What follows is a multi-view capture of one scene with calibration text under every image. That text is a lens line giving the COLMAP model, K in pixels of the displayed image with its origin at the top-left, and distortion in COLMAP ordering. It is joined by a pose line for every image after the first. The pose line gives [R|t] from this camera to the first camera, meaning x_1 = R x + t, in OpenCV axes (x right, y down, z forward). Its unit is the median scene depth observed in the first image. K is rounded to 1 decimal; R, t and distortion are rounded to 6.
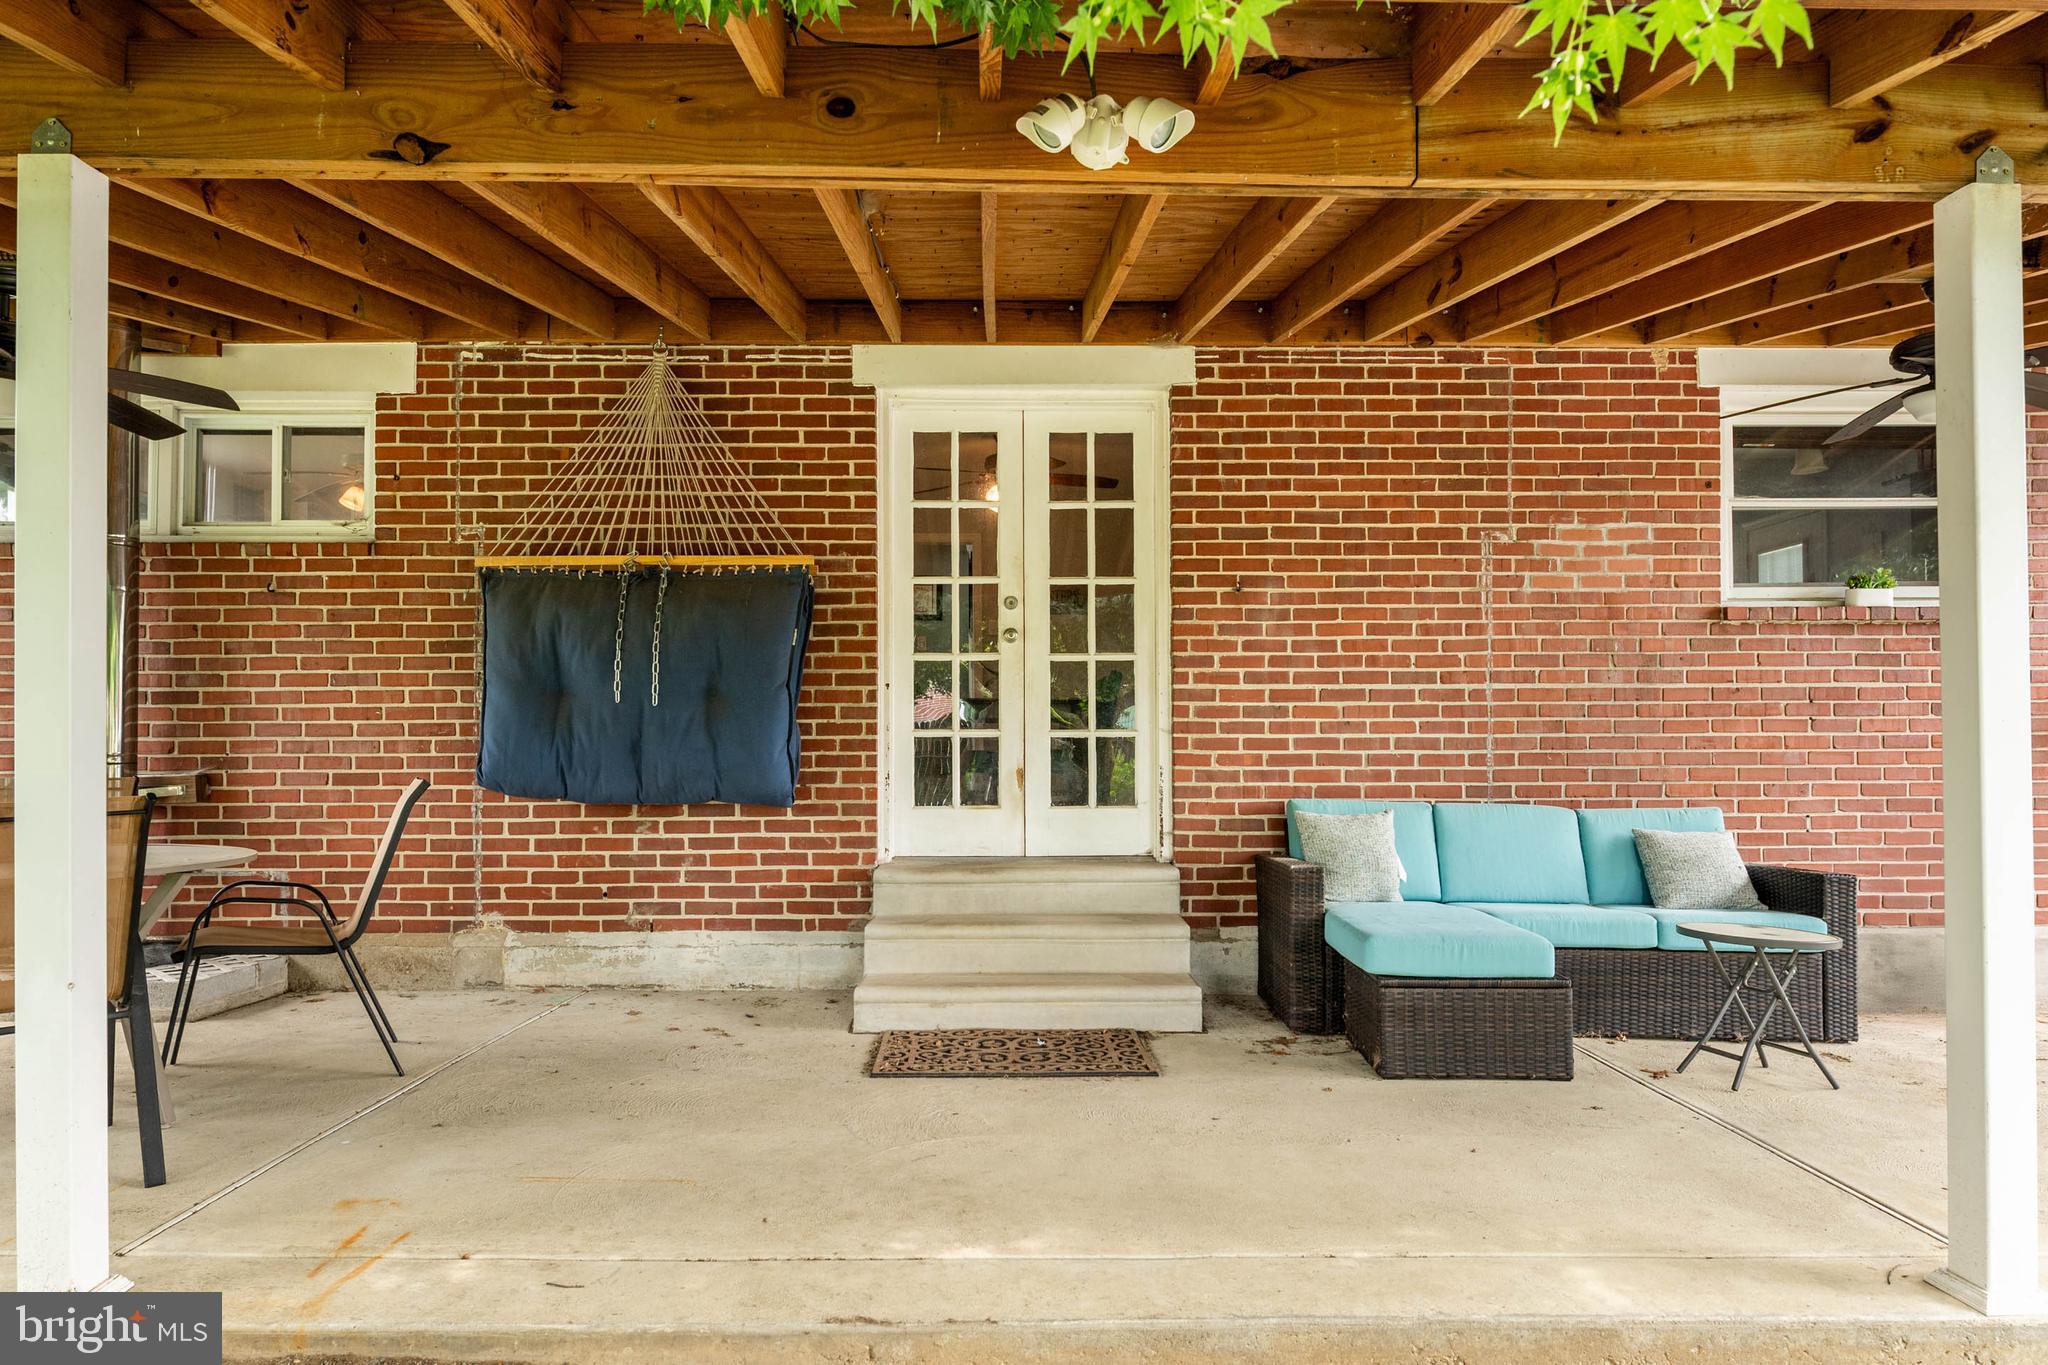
lens RADIAL K [[1155.8, 0, 989.2], [0, 1155.8, 721.0], [0, 0, 1]] dist [-0.005757, 0.000696]
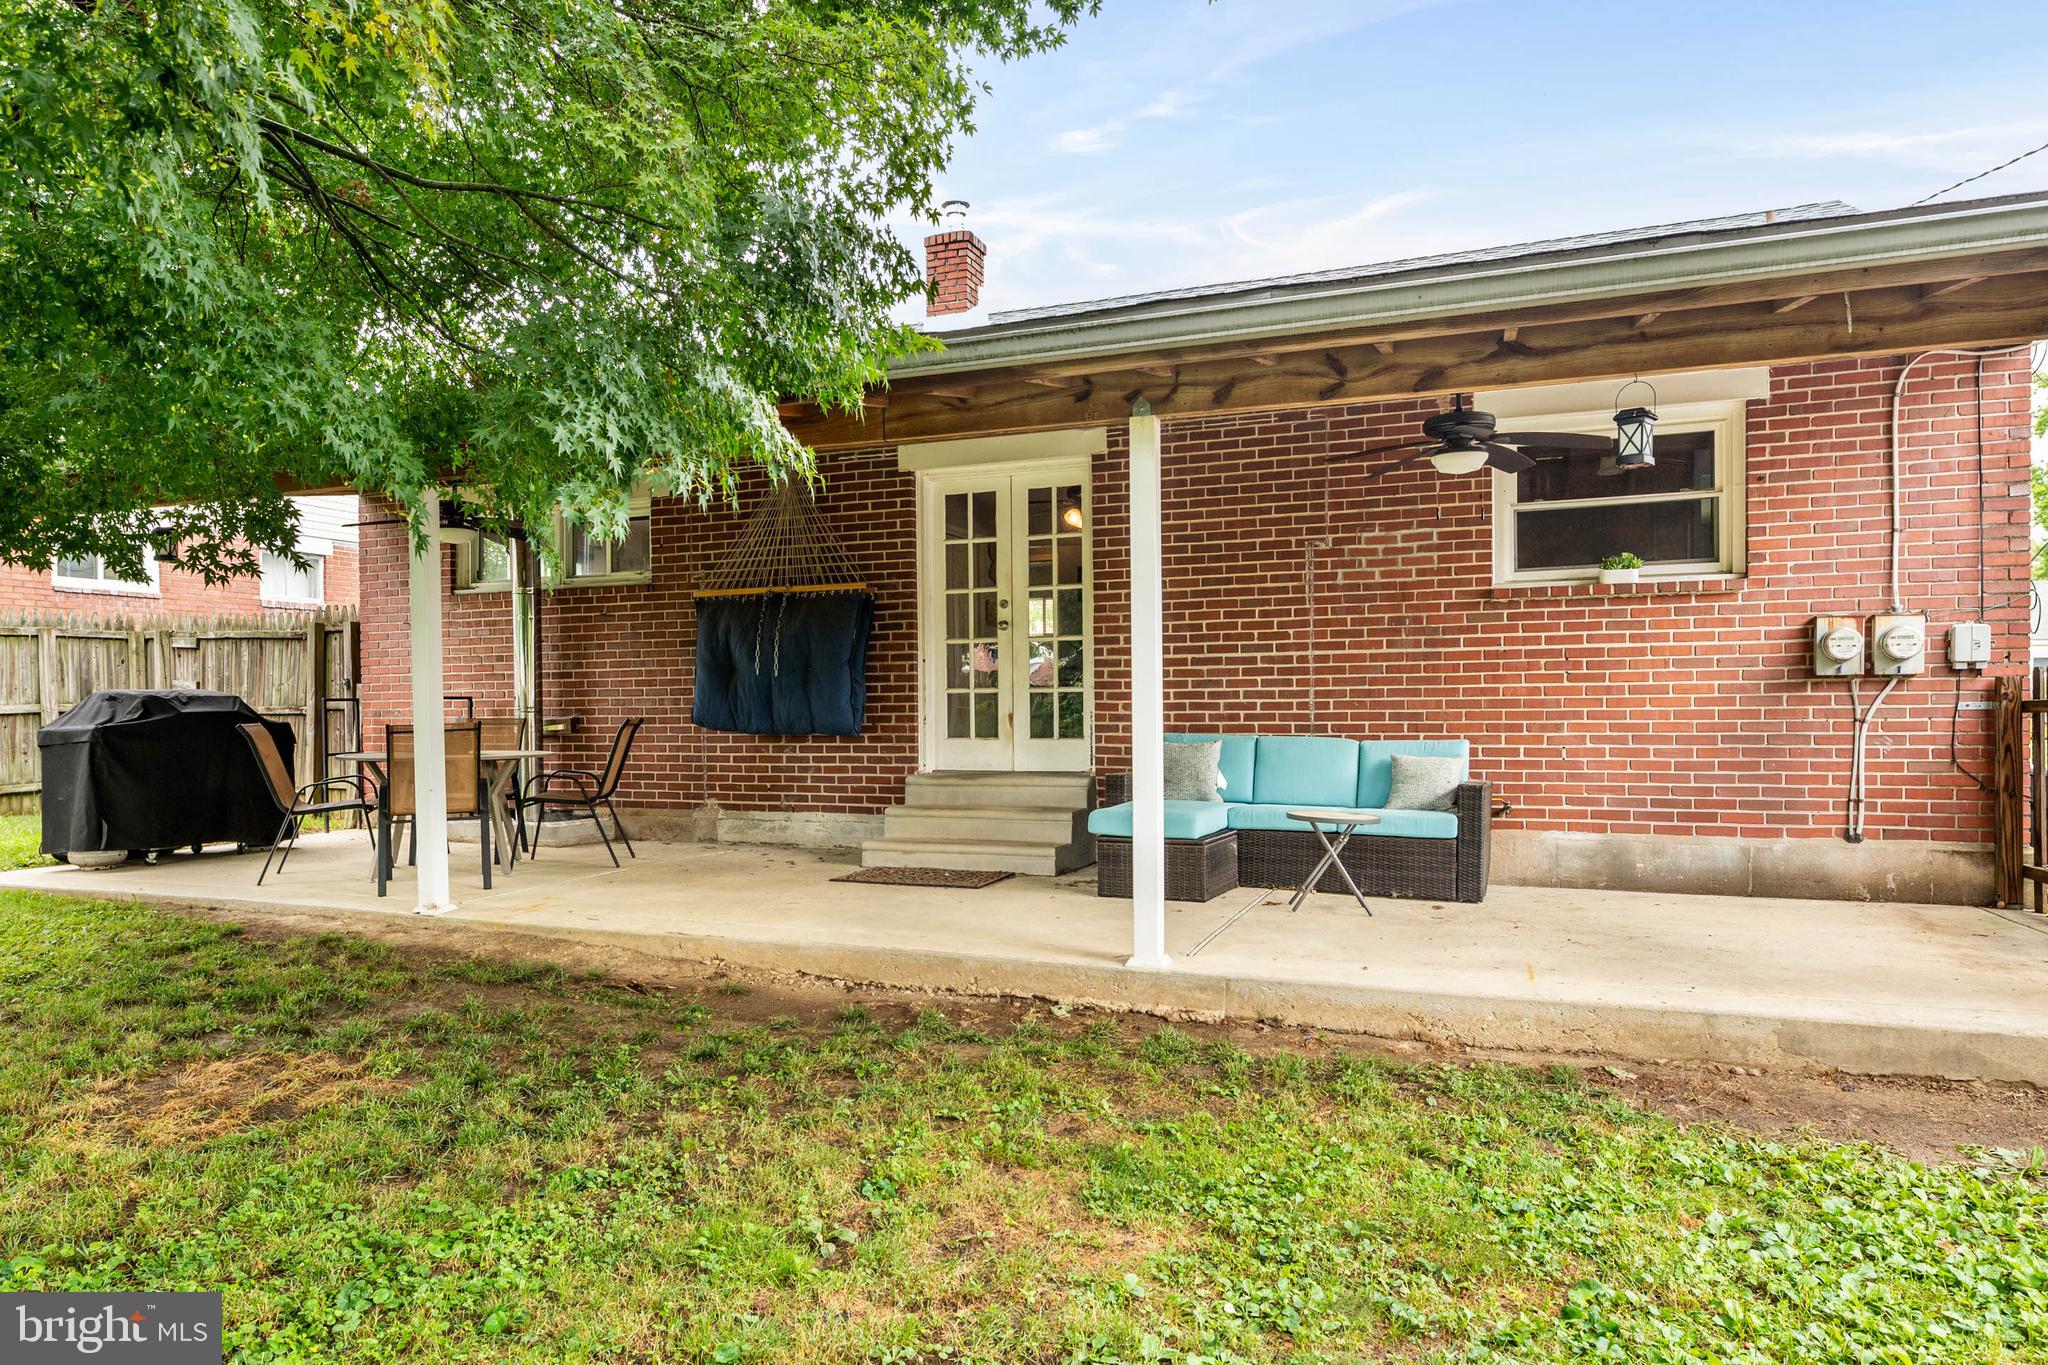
lens RADIAL K [[1155.8, 0, 1029.5], [0, 1155.8, 716.4], [0, 0, 1]] dist [-0.005757, 0.000696]
pose [[0.935863, -0.002624, -0.352355, 0.605972], [0.013189, 0.999532, 0.027587, 0.003506], [0.352118, -0.030465, 0.935460, -0.426565]]
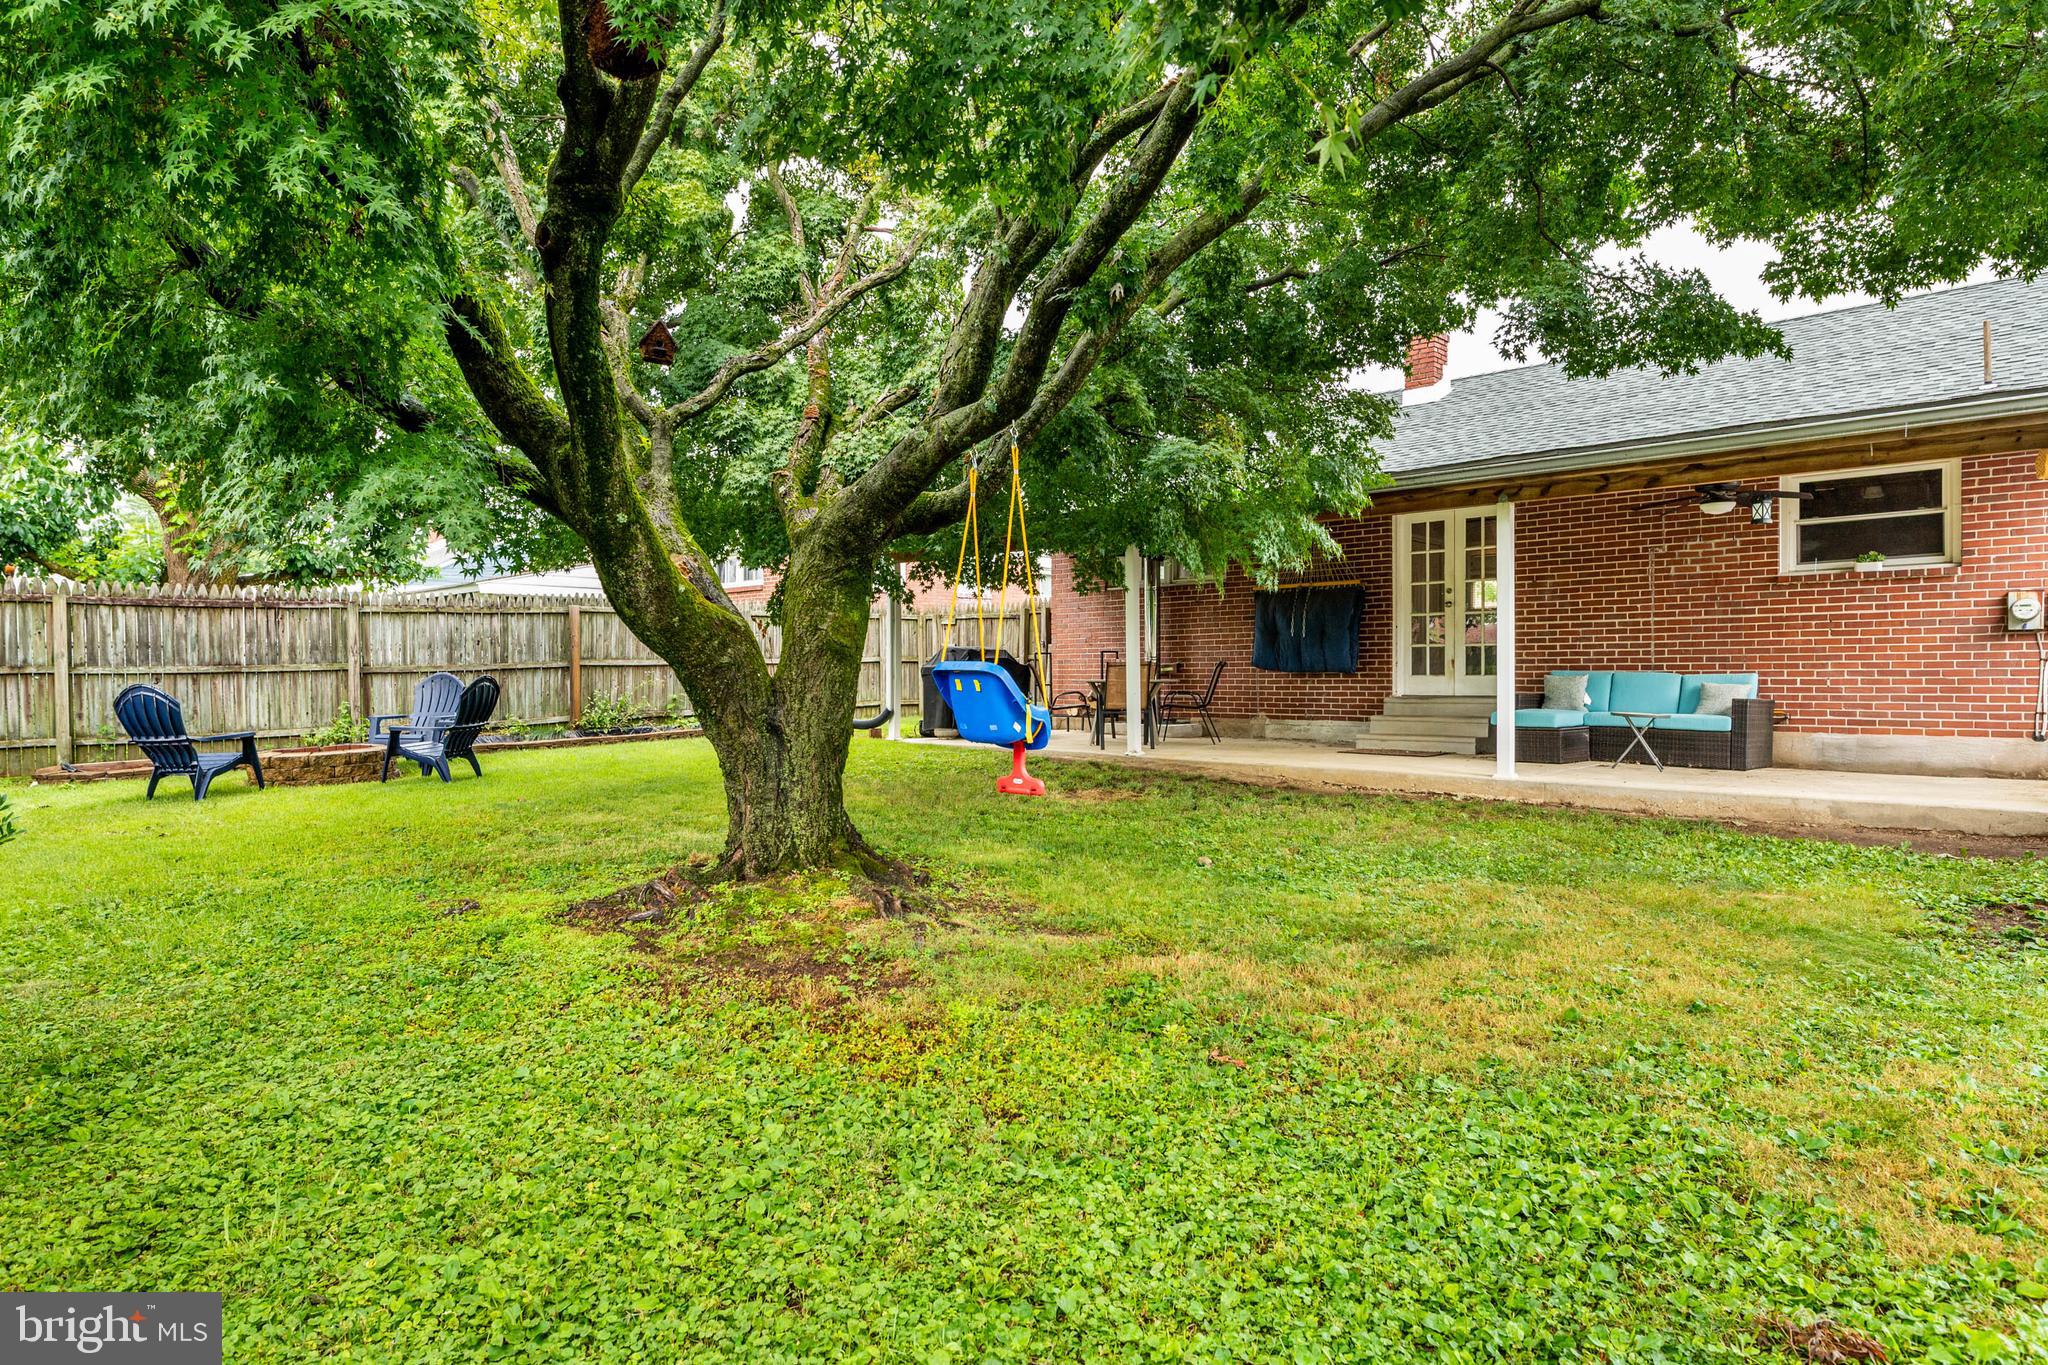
lens RADIAL K [[1155.8, 0, 1017.5], [0, 1155.8, 679.7], [0, 0, 1]] dist [-0.005757, 0.000696]
pose [[0.707624, 0.002414, -0.706585, 1.126922], [0.012247, 0.999802, 0.015681, 0.035519], [0.706483, -0.019750, 0.707455, -1.399410]]
